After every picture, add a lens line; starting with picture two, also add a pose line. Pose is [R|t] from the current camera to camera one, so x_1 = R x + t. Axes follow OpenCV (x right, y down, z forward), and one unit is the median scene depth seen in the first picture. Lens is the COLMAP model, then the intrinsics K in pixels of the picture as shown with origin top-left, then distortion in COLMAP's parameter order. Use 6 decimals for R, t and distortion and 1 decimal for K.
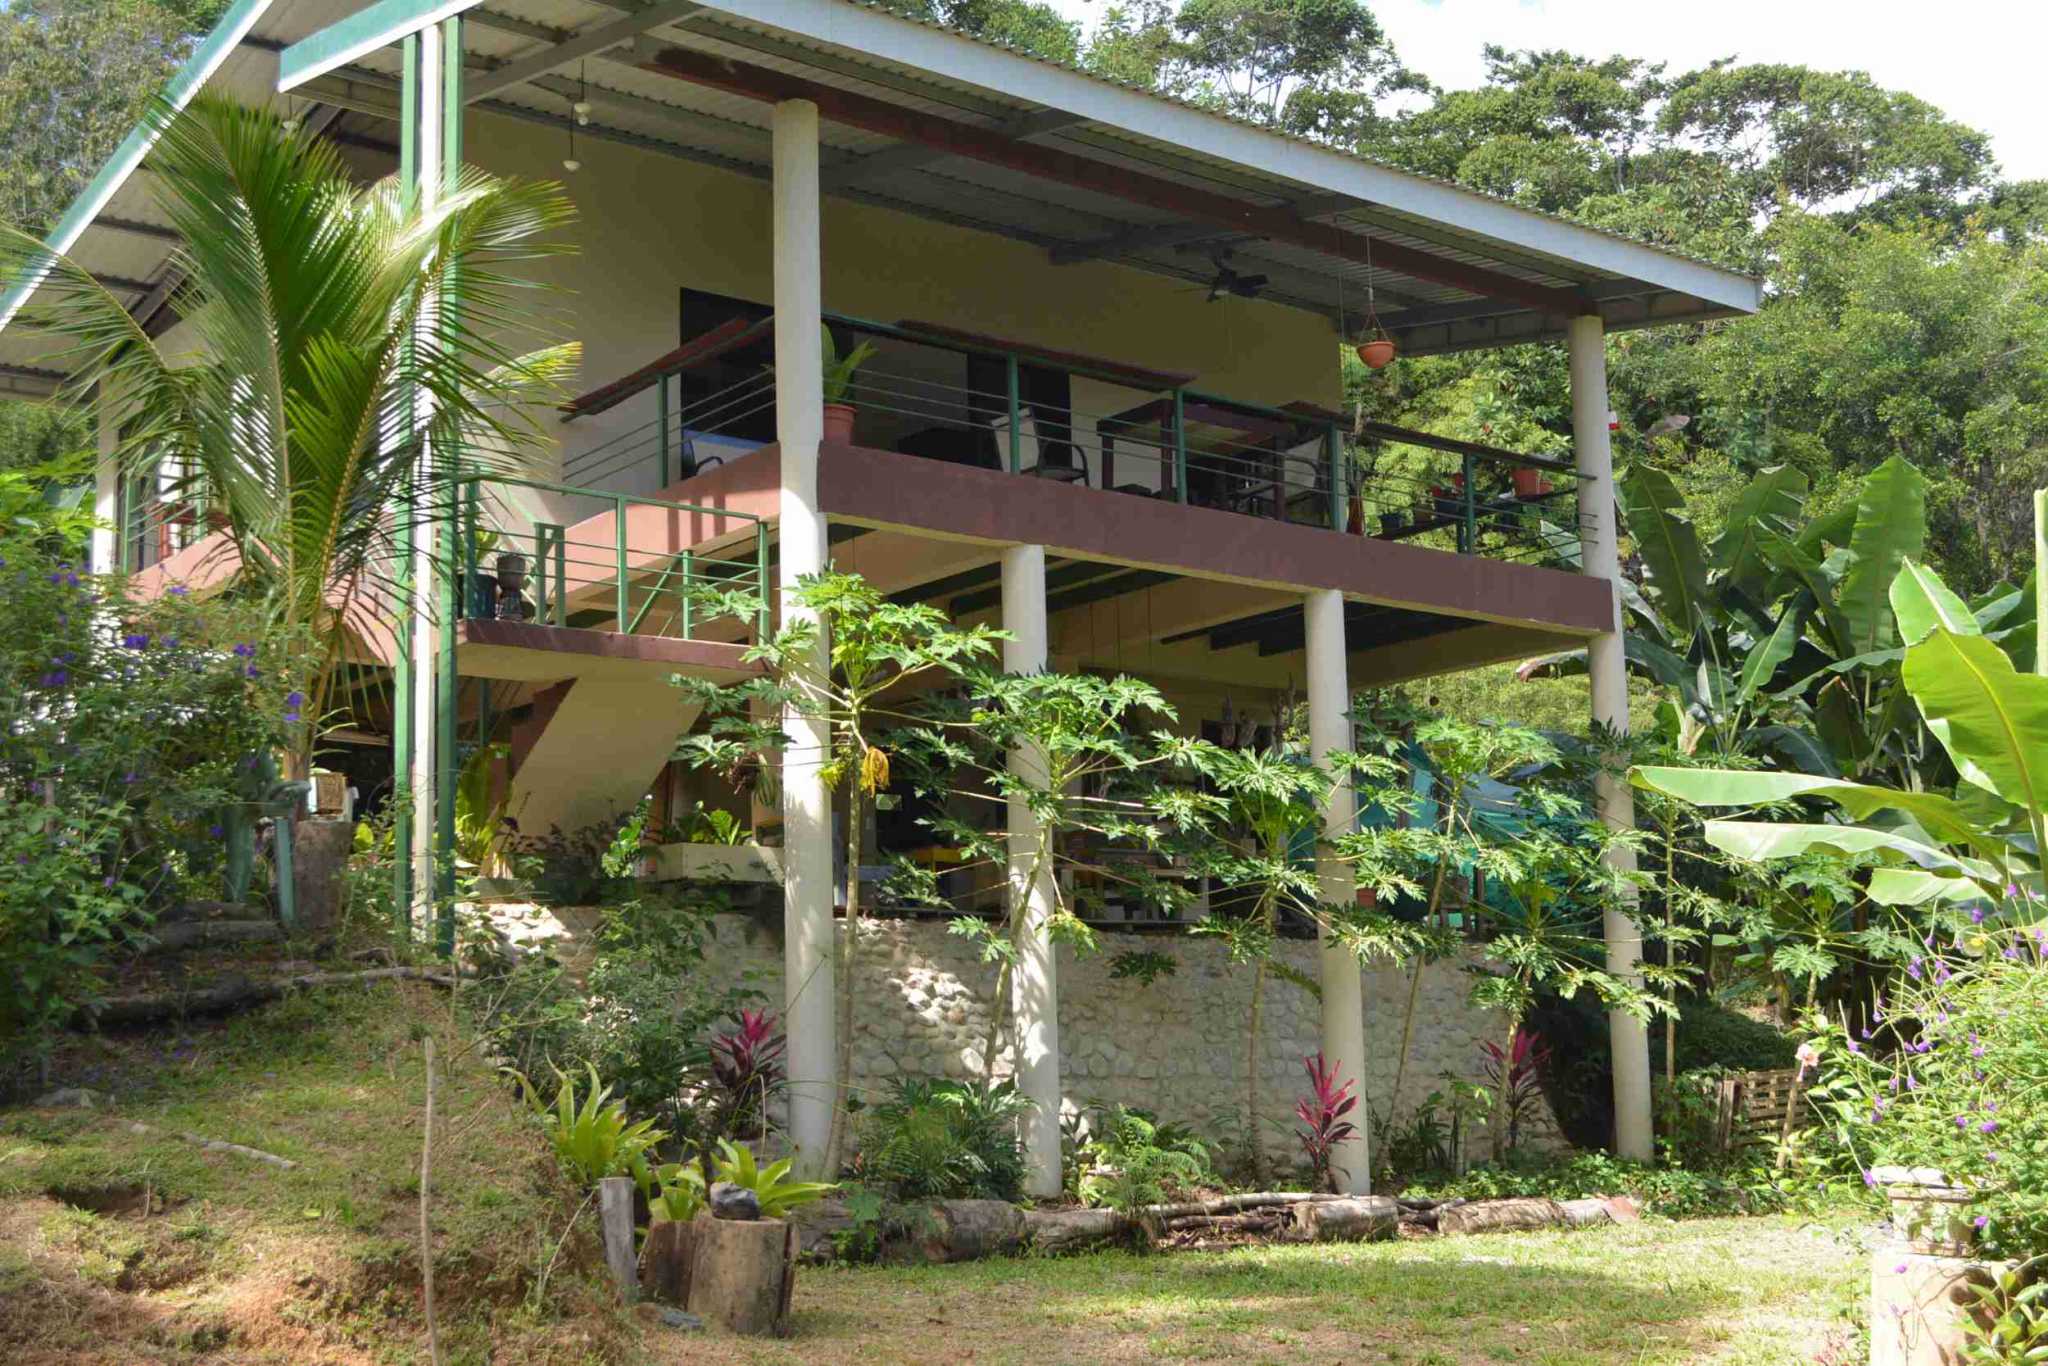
lens RADIAL K [[2582.4, 0, 1022.1], [0, 2582.4, 709.8], [0, 0, 1]] dist [-0.019614, -0.022599]
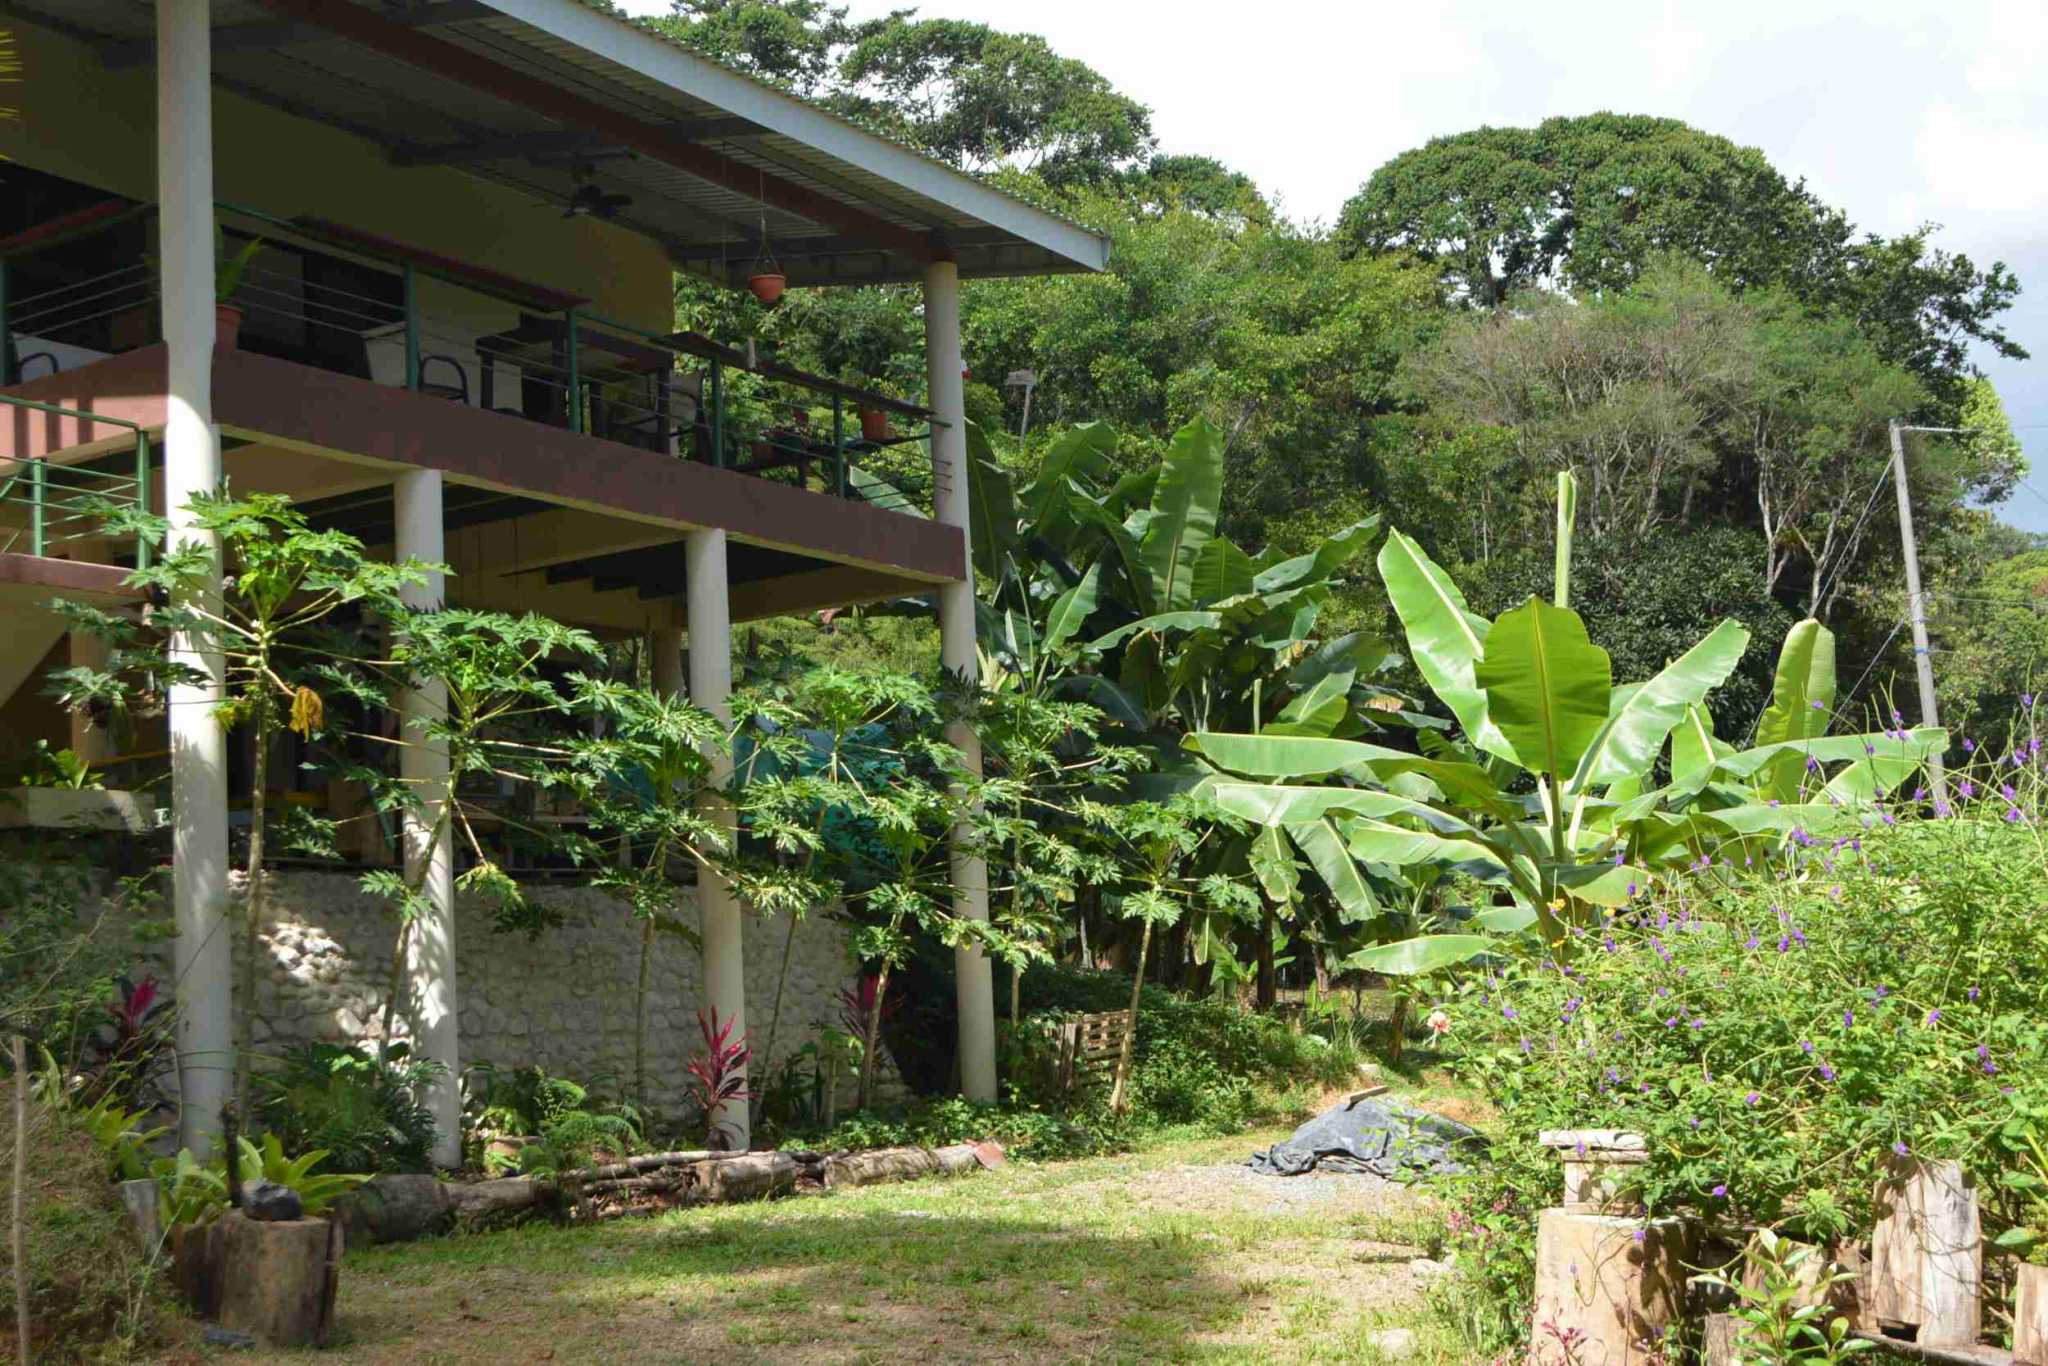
lens RADIAL K [[2595.7, 0, 1048.1], [0, 2595.7, 744.6], [0, 0, 1]] dist [-0.015089, -0.040815]
pose [[0.946371, 0.013618, 0.322796, -0.081277], [-0.026276, 0.999046, 0.034886, -0.003088], [-0.322013, -0.041497, 0.945825, 0.038841]]
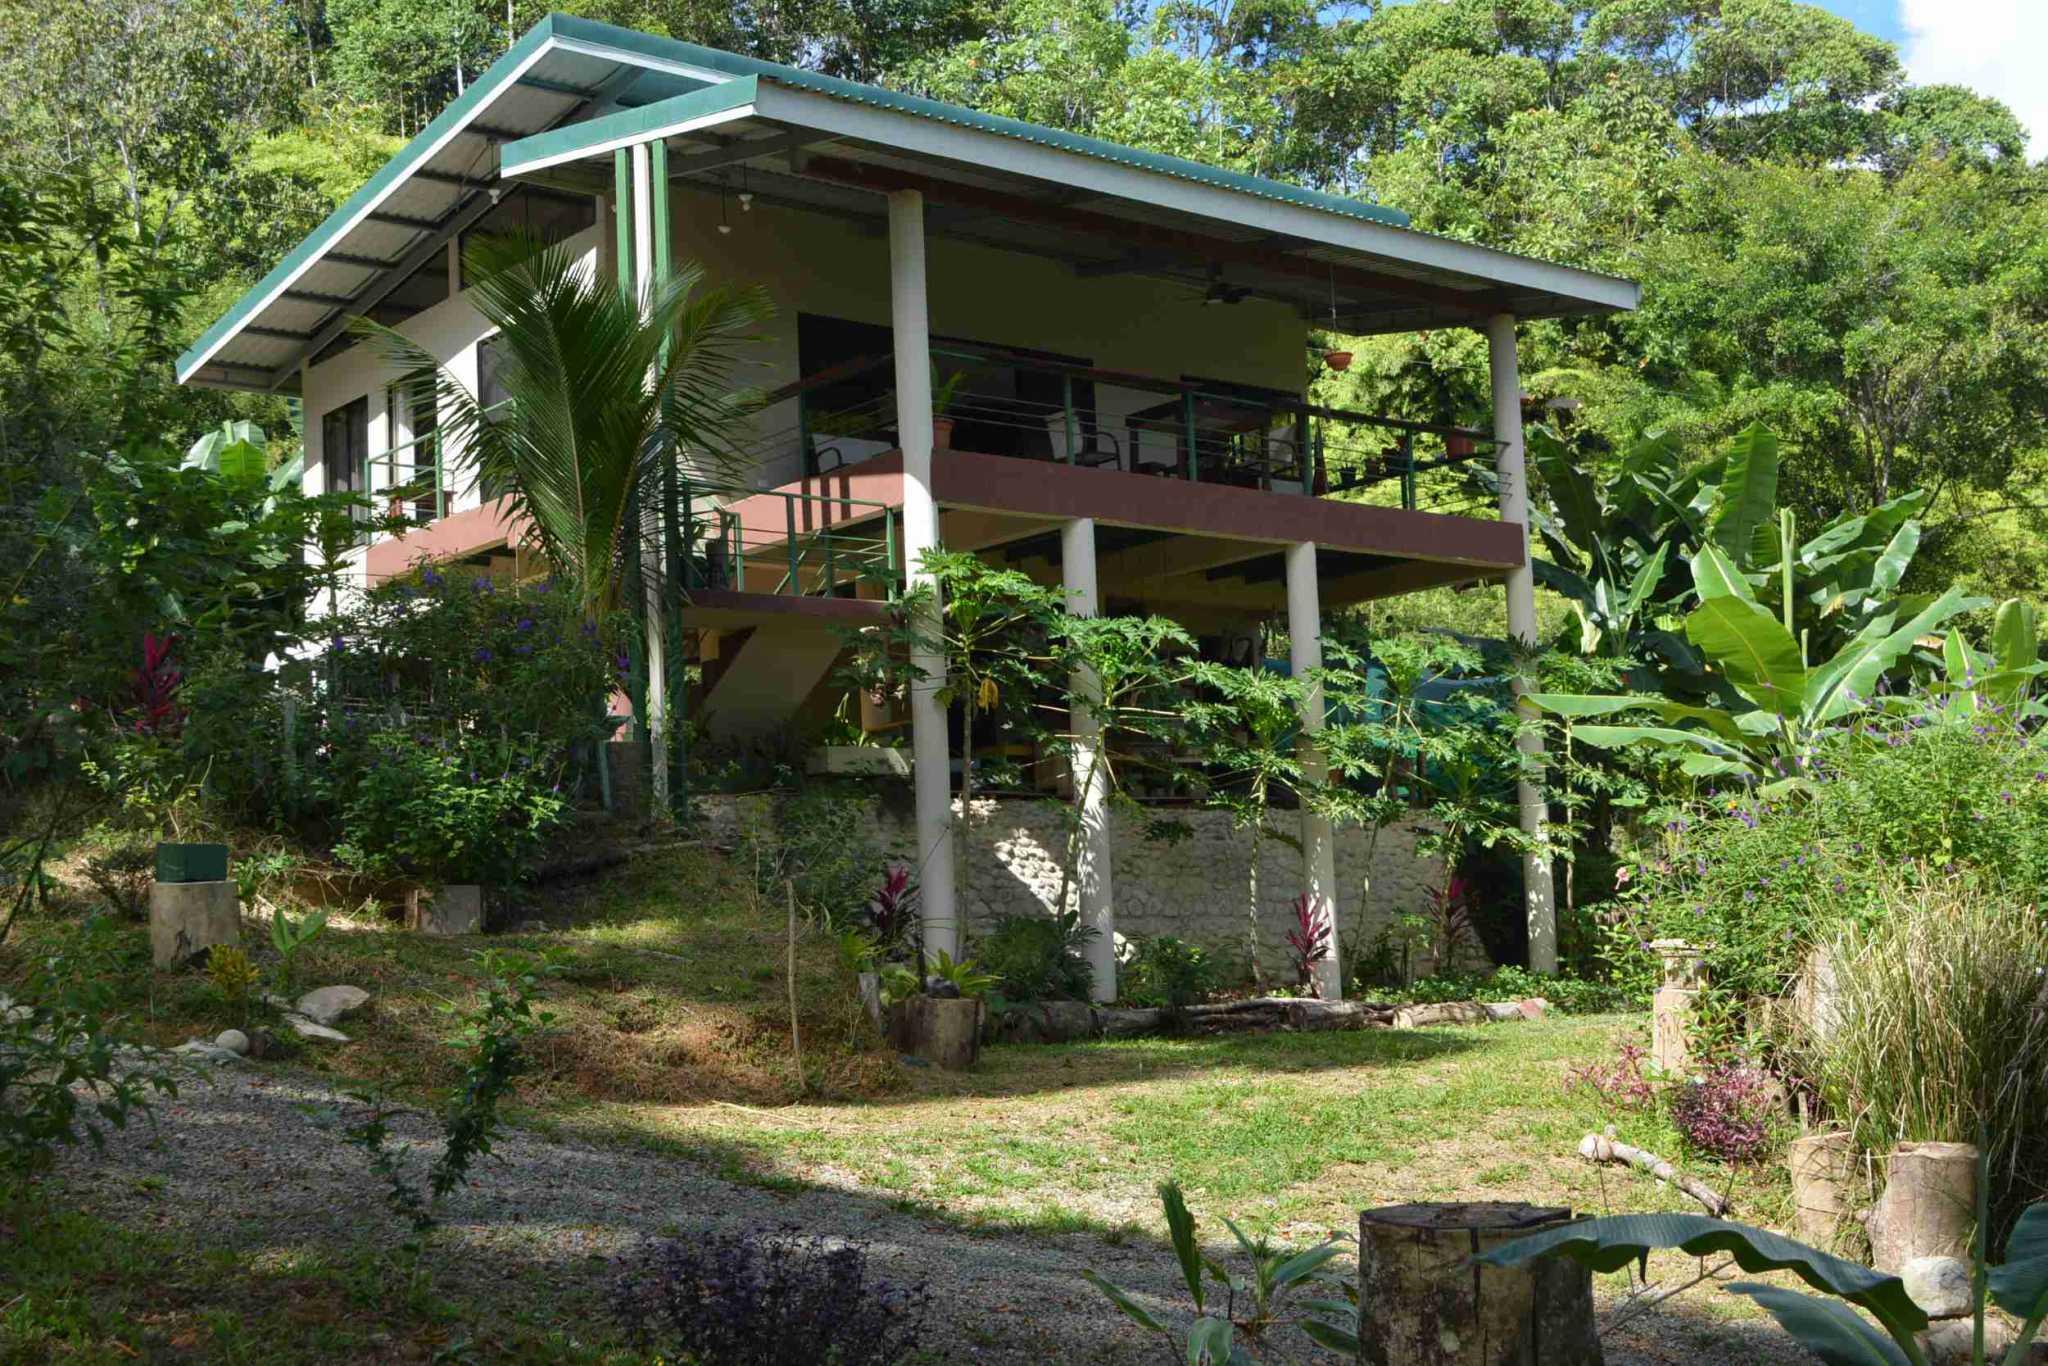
lens RADIAL K [[2425.9, 0, 1079.6], [0, 2425.9, 681.9], [0, 0, 1]] dist [-0.006021, -0.024198]
pose [[0.999223, -0.017813, 0.035155, -0.041905], [0.016565, 0.999233, 0.035492, -0.022625], [-0.035761, -0.034883, 0.998751, -0.241703]]
